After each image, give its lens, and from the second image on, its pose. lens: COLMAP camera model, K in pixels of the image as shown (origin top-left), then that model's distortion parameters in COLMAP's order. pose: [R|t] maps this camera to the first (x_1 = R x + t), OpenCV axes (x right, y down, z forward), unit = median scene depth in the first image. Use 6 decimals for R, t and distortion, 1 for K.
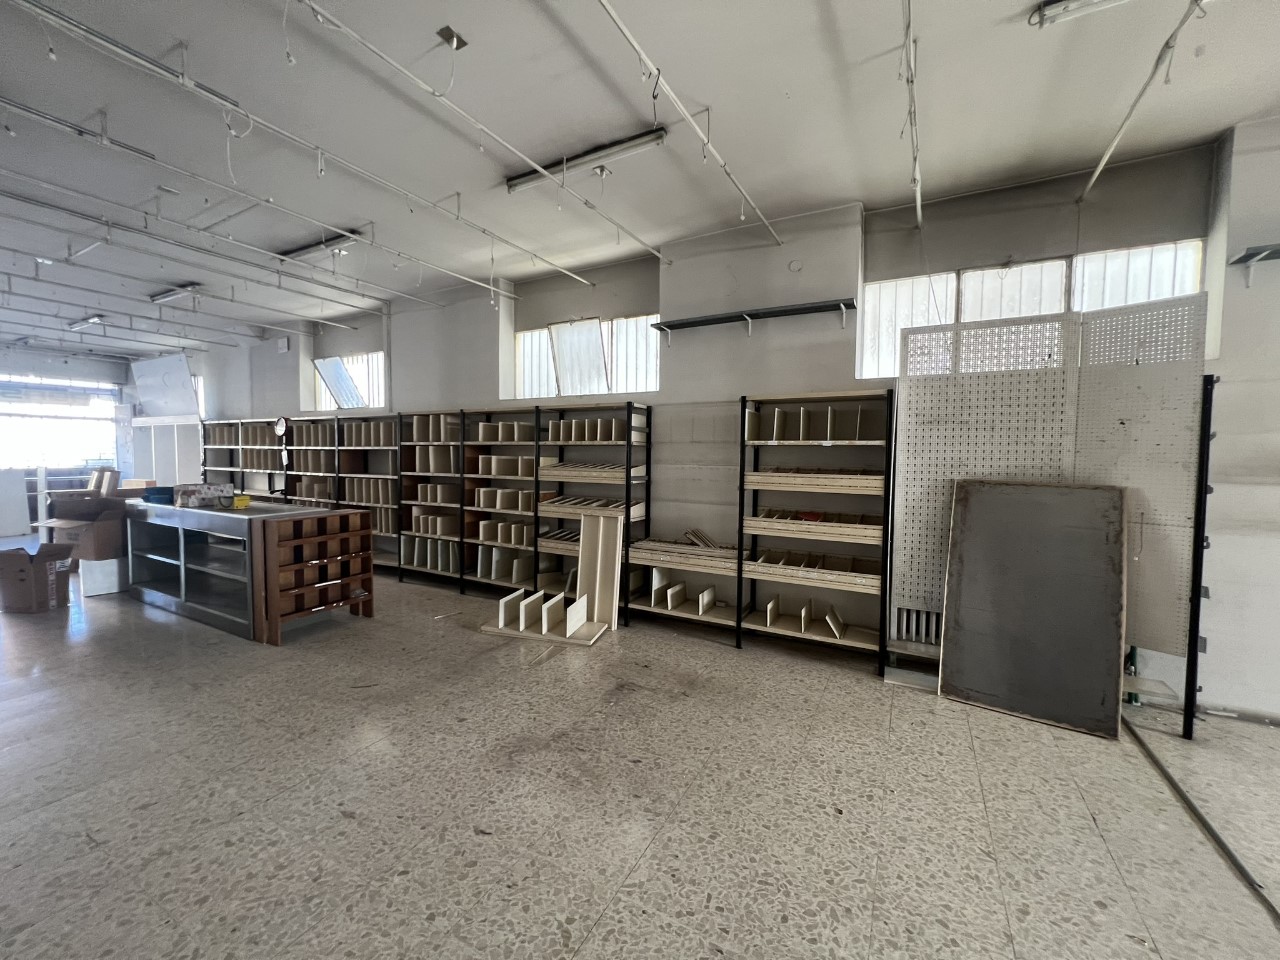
lens RADIAL K [[512.0, 0, 629.2], [0, 512.0, 486.8], [0, 0, 1]] dist [-0.002588, 0.000393]
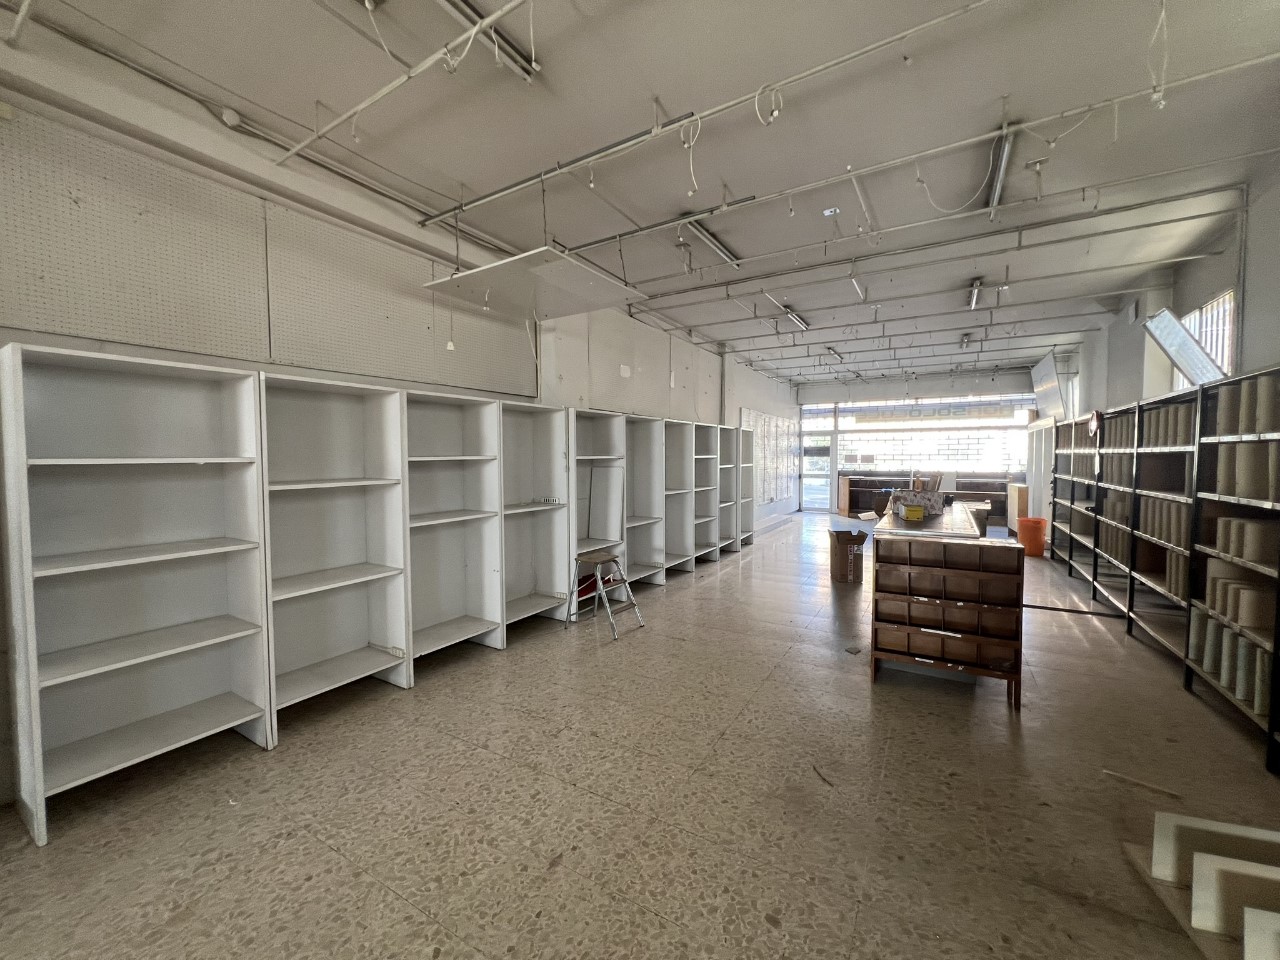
lens RADIAL K [[512.0, 0, 643.8], [0, 512.0, 479.9], [0, 0, 1]] dist [-0.002588, 0.000393]
pose [[-0.025571, 0.037844, -0.998956, 0.119265], [-0.062112, 0.997292, 0.039371, -0.026821], [0.997742, 0.063054, -0.023151, 0.426707]]
